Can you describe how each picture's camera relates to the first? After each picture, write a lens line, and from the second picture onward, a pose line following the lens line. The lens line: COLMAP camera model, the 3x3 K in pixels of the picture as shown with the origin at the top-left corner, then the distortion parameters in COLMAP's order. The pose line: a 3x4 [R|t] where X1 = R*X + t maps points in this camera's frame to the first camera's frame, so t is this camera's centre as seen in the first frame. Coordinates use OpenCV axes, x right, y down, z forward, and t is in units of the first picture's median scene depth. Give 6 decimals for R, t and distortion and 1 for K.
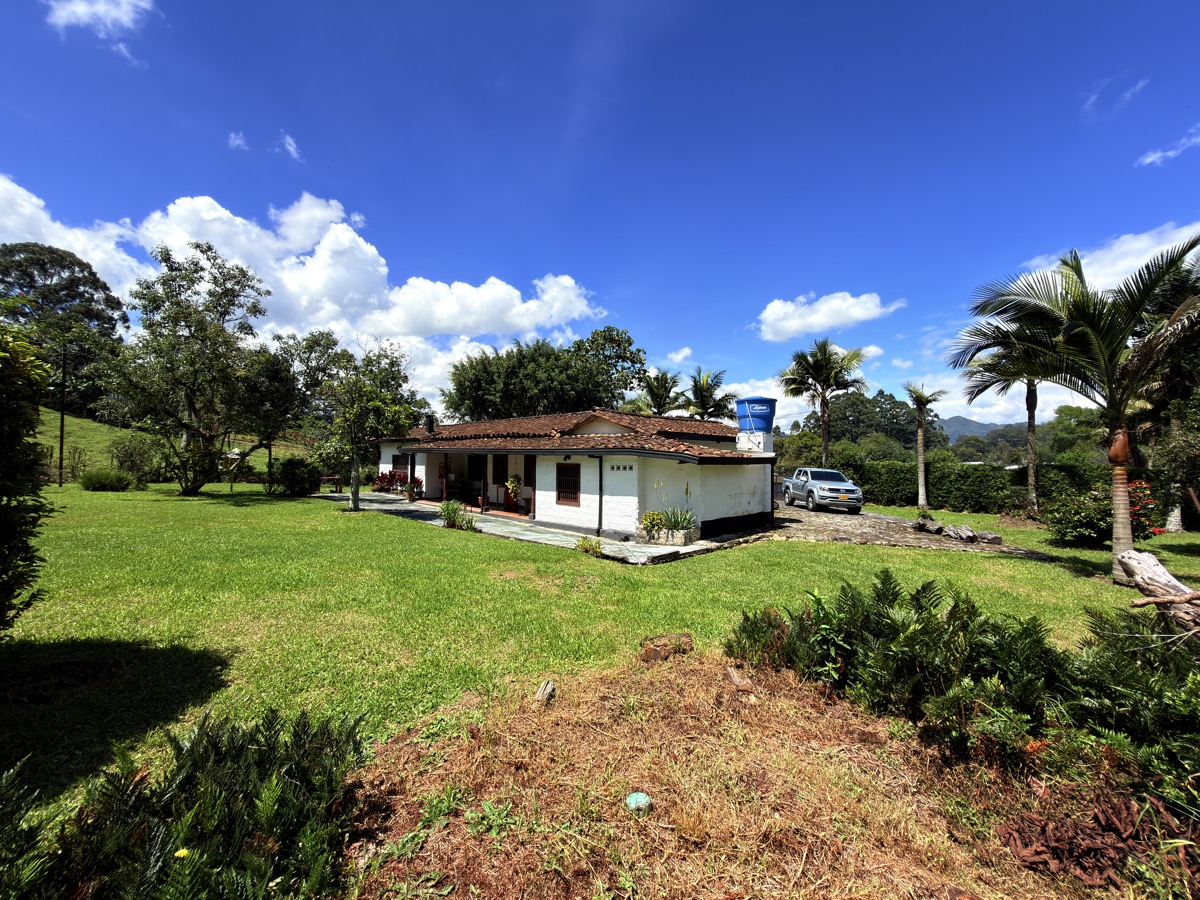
lens RADIAL K [[478.7, 0, 604.9], [0, 478.7, 449.9], [0, 0, 1]] dist [0.011712, -0.000072]
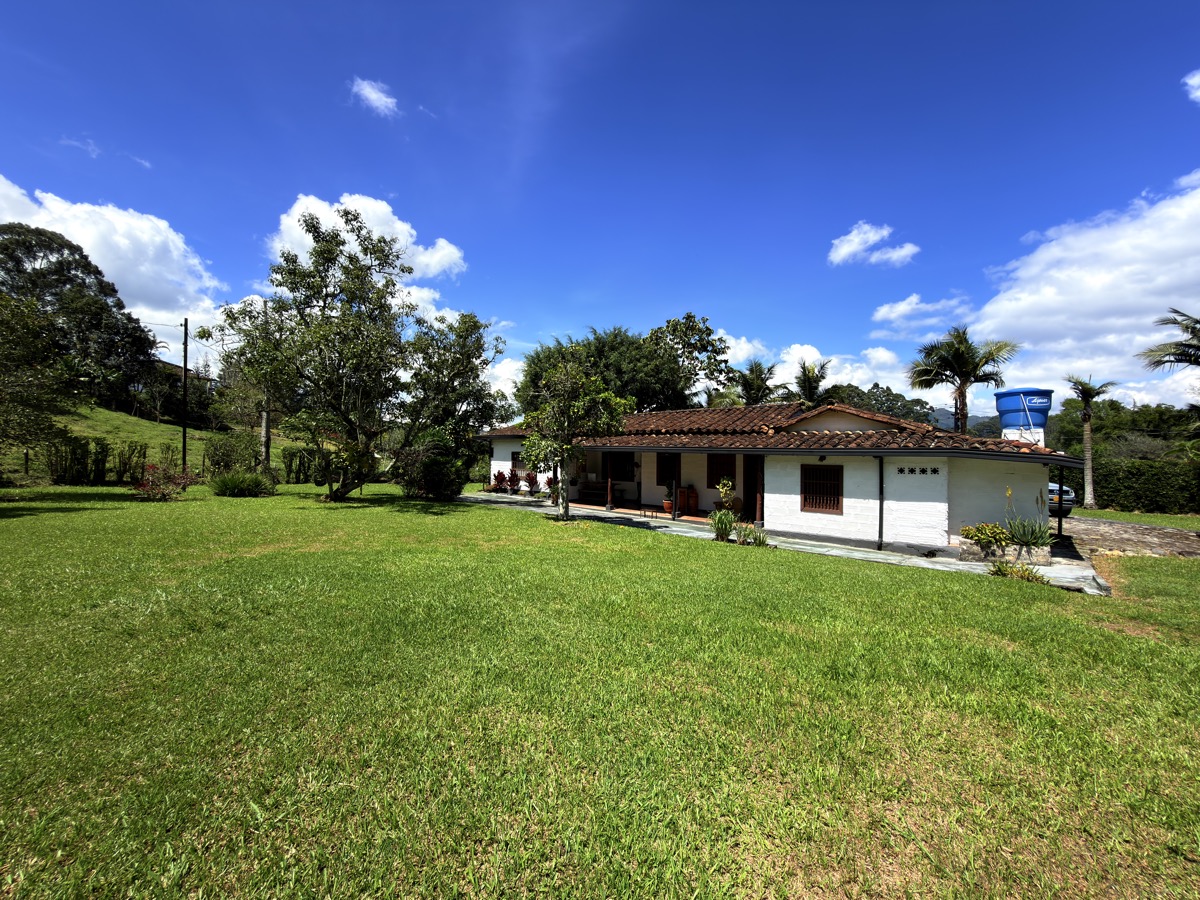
lens RADIAL K [[478.7, 0, 593.0], [0, 478.7, 449.3], [0, 0, 1]] dist [0.011712, -0.000072]
pose [[0.999593, -0.002401, 0.028436, -0.329398], [0.001985, 0.999890, 0.014675, -0.008414], [-0.028468, -0.014612, 0.999488, 0.090014]]
